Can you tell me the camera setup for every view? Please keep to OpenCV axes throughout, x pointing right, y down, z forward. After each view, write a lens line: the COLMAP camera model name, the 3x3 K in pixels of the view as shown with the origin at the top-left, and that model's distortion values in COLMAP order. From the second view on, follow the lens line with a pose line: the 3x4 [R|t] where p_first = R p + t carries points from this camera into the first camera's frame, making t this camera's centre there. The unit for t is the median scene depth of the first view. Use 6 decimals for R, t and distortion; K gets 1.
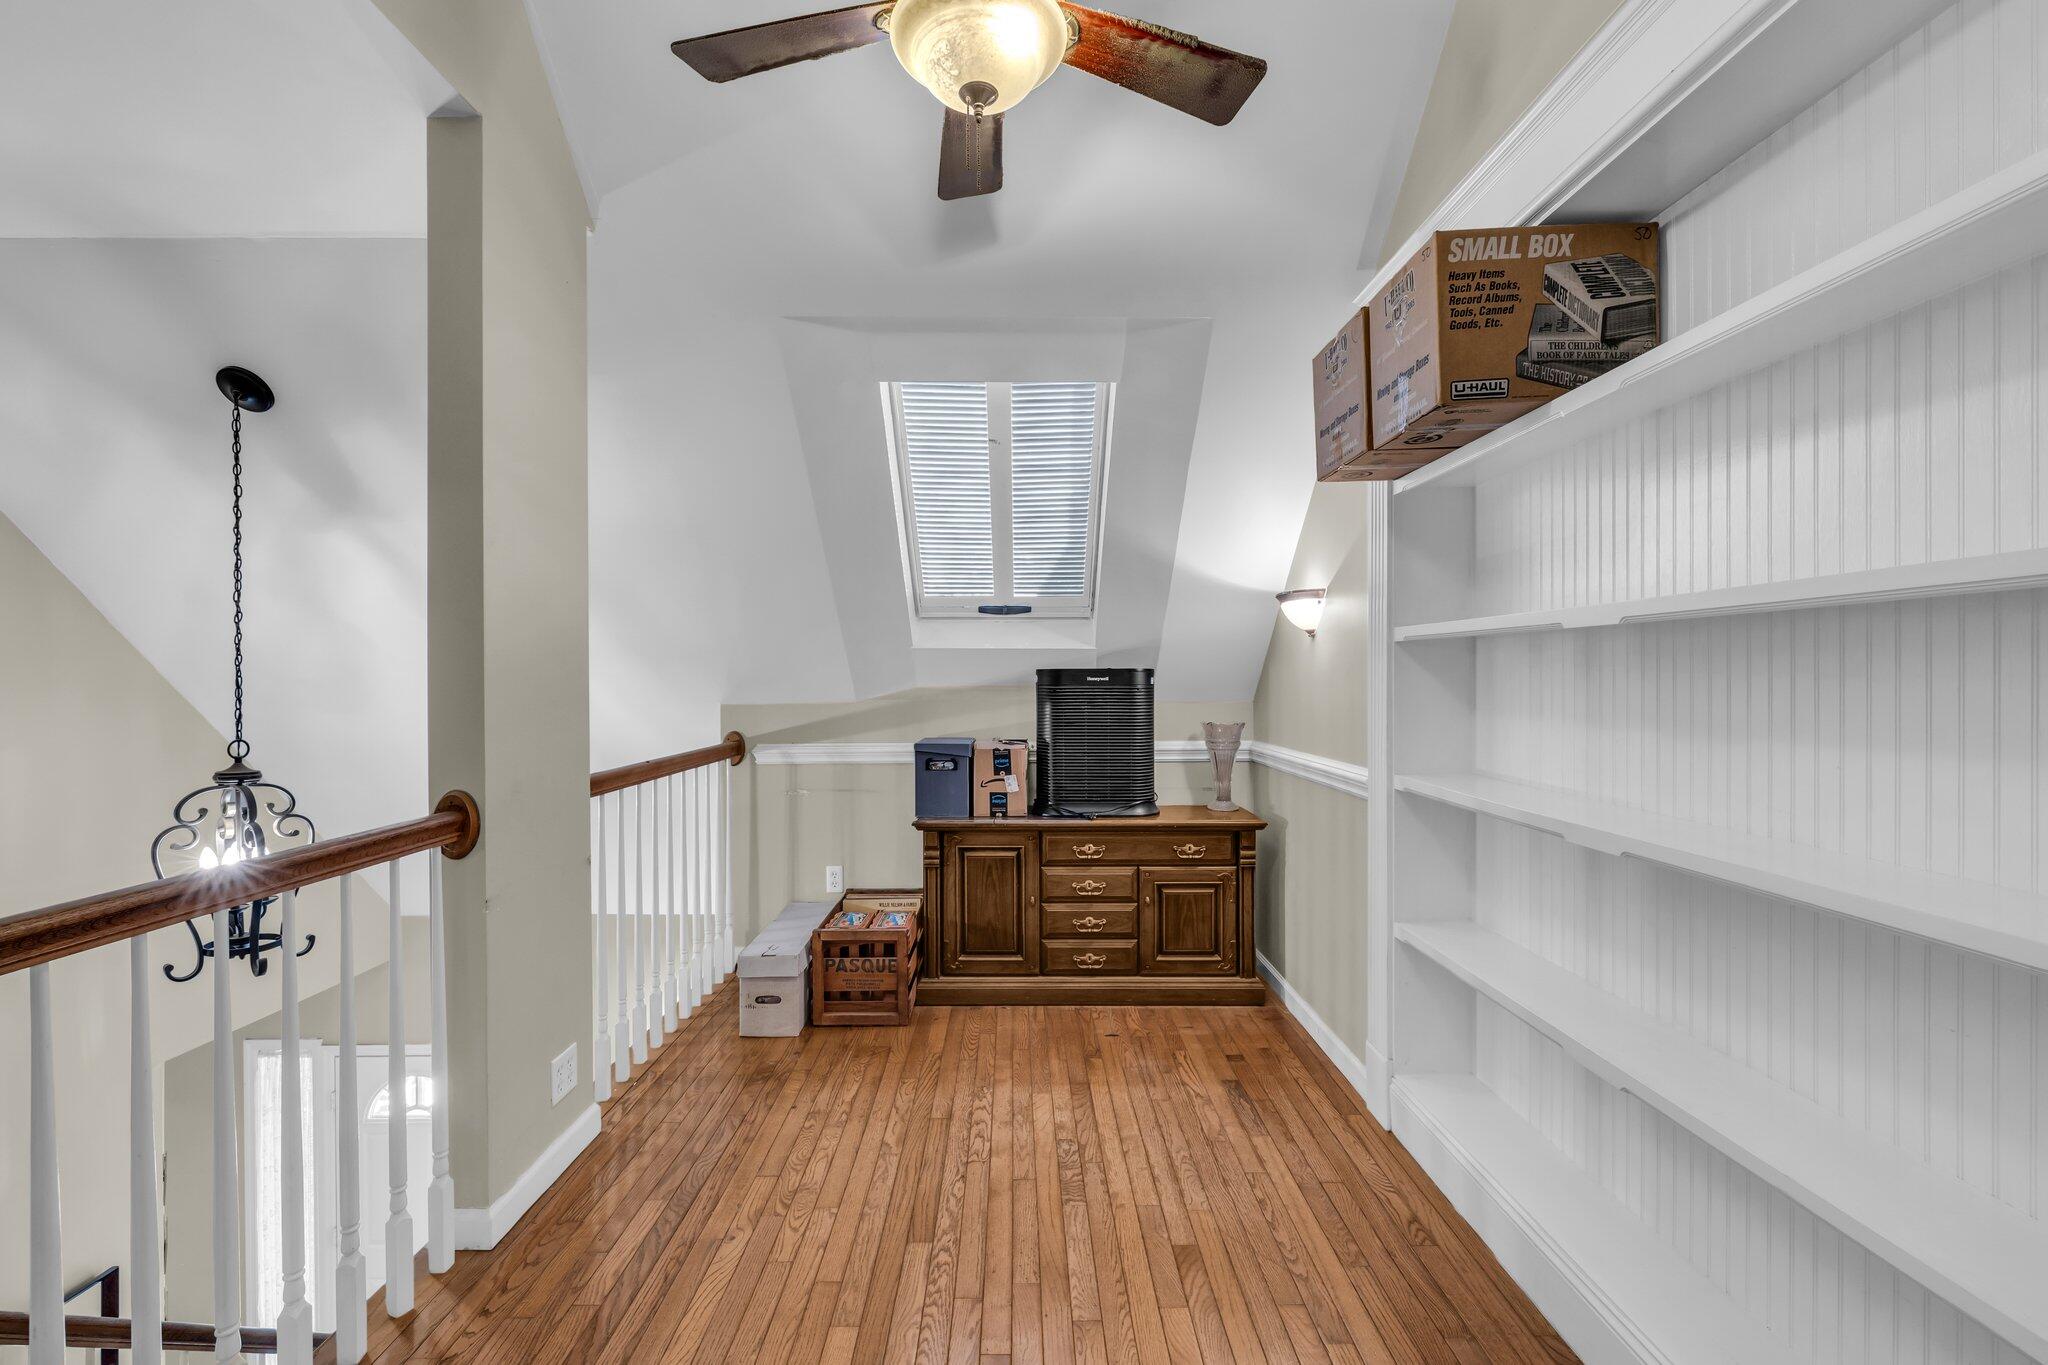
lens RADIAL K [[859.5, 0, 1024.8], [0, 859.5, 679.6], [0, 0, 1]] dist [-0.001987, 0.000543]
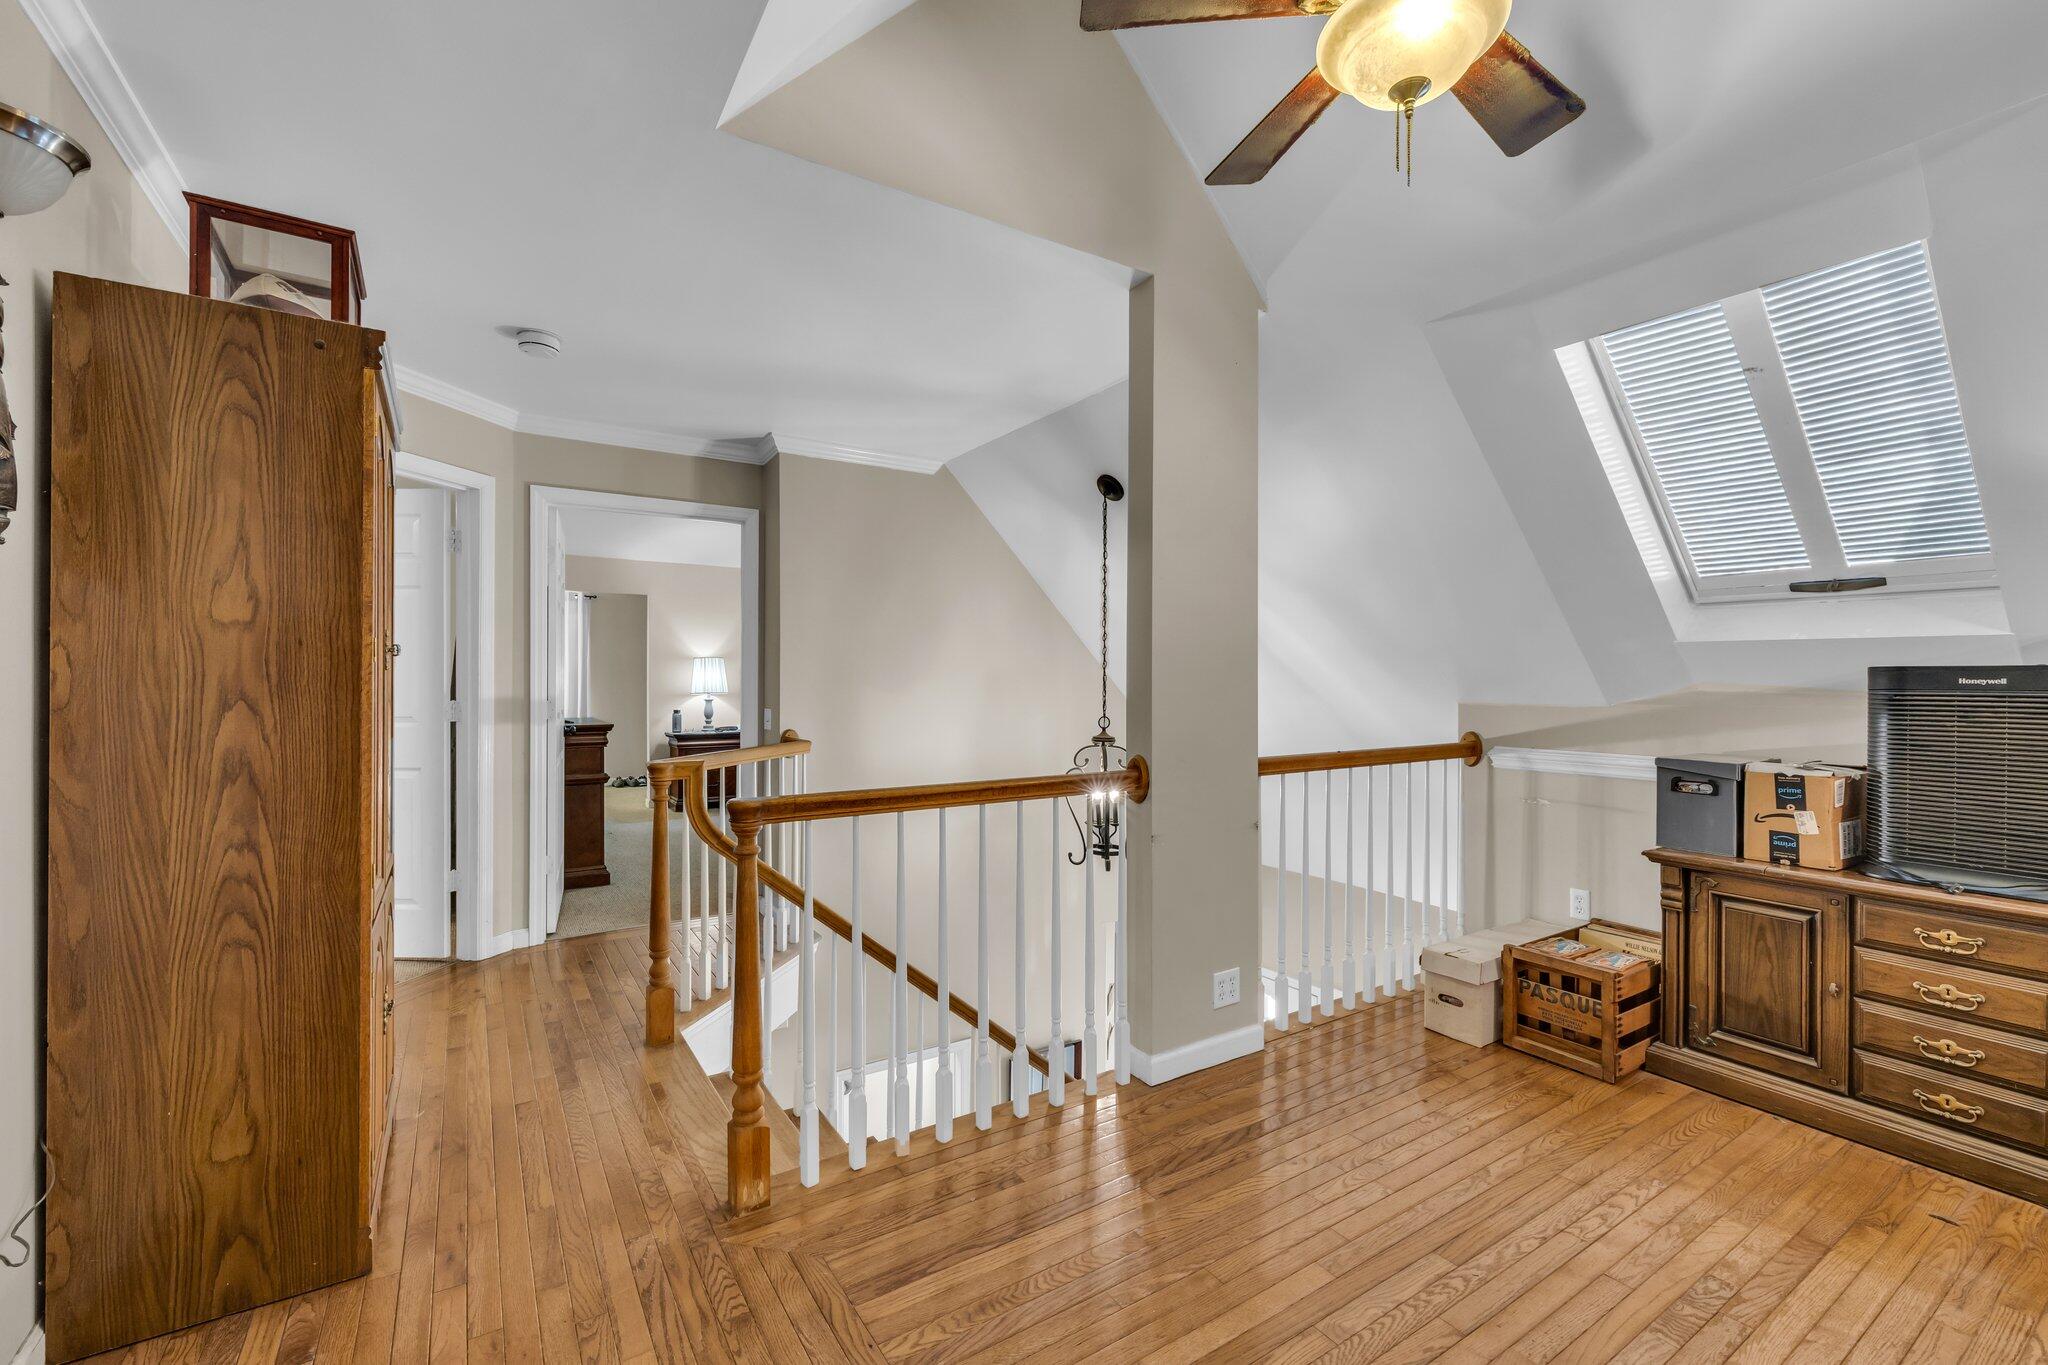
lens RADIAL K [[859.5, 0, 1027.7], [0, 859.5, 679.9], [0, 0, 1]] dist [-0.001987, 0.000543]
pose [[0.536995, 0.006100, -0.843563, 0.266100], [-0.005319, 0.999978, 0.003845, -0.000596], [0.843569, 0.002422, 0.537016, 0.046997]]
